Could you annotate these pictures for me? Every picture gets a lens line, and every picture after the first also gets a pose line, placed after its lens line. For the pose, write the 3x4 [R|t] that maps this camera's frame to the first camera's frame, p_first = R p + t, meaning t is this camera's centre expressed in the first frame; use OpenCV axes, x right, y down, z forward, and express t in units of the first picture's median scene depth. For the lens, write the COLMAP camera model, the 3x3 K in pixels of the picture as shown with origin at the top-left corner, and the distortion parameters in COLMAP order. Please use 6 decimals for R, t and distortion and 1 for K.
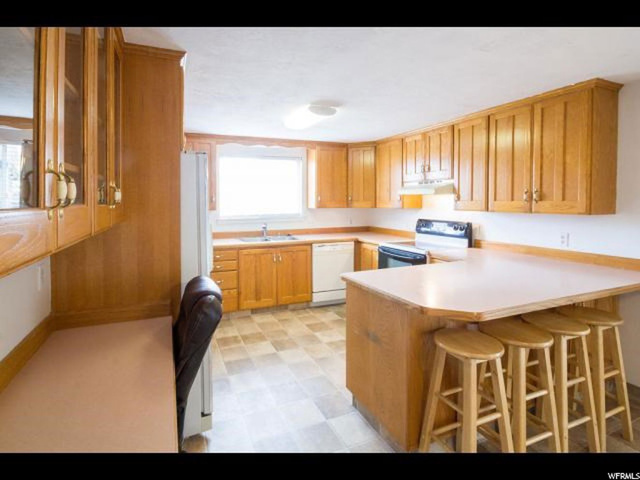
lens RADIAL K [[319.4, 0, 297.9], [0, 319.4, 206.7], [0, 0, 1]] dist [-0.001420, -0.000046]
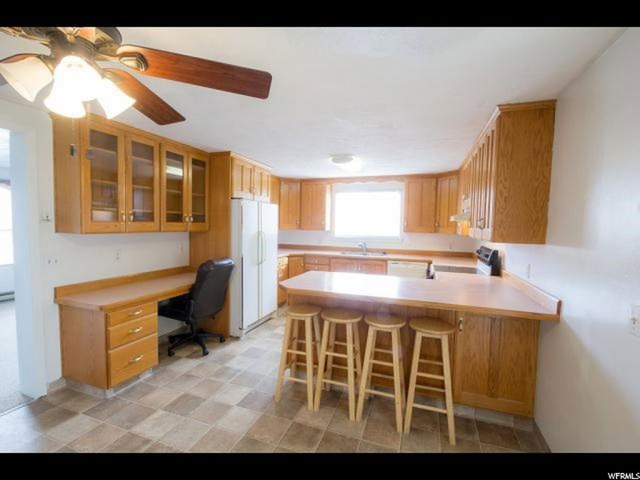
lens RADIAL K [[302.1, 0, 320.9], [0, 302.1, 242.0], [0, 0, 1]] dist [-0.000707, -0.000197]
pose [[0.746561, 0.056883, -0.662881, 0.647241], [-0.033236, 0.998283, 0.048232, -0.002825], [0.664487, -0.013977, 0.747169, -0.040410]]
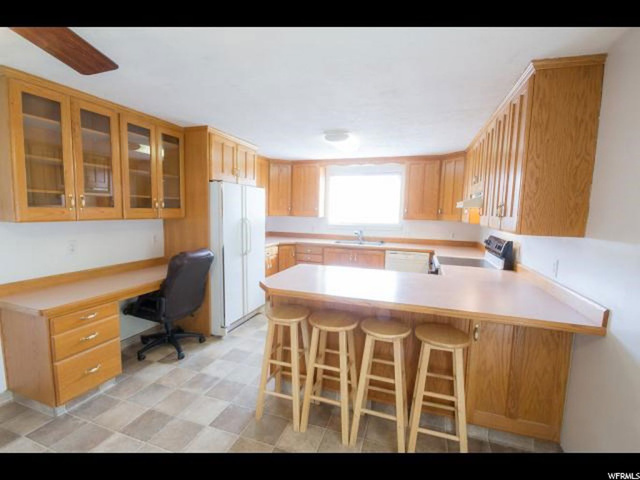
lens RADIAL K [[302.1, 0, 320.9], [0, 302.1, 242.0], [0, 0, 1]] dist [-0.000707, -0.000197]
pose [[0.755731, 0.089621, -0.648721, 0.588317], [-0.036466, 0.994814, 0.094952, -0.006853], [0.653866, -0.048102, 0.755080, 0.044092]]
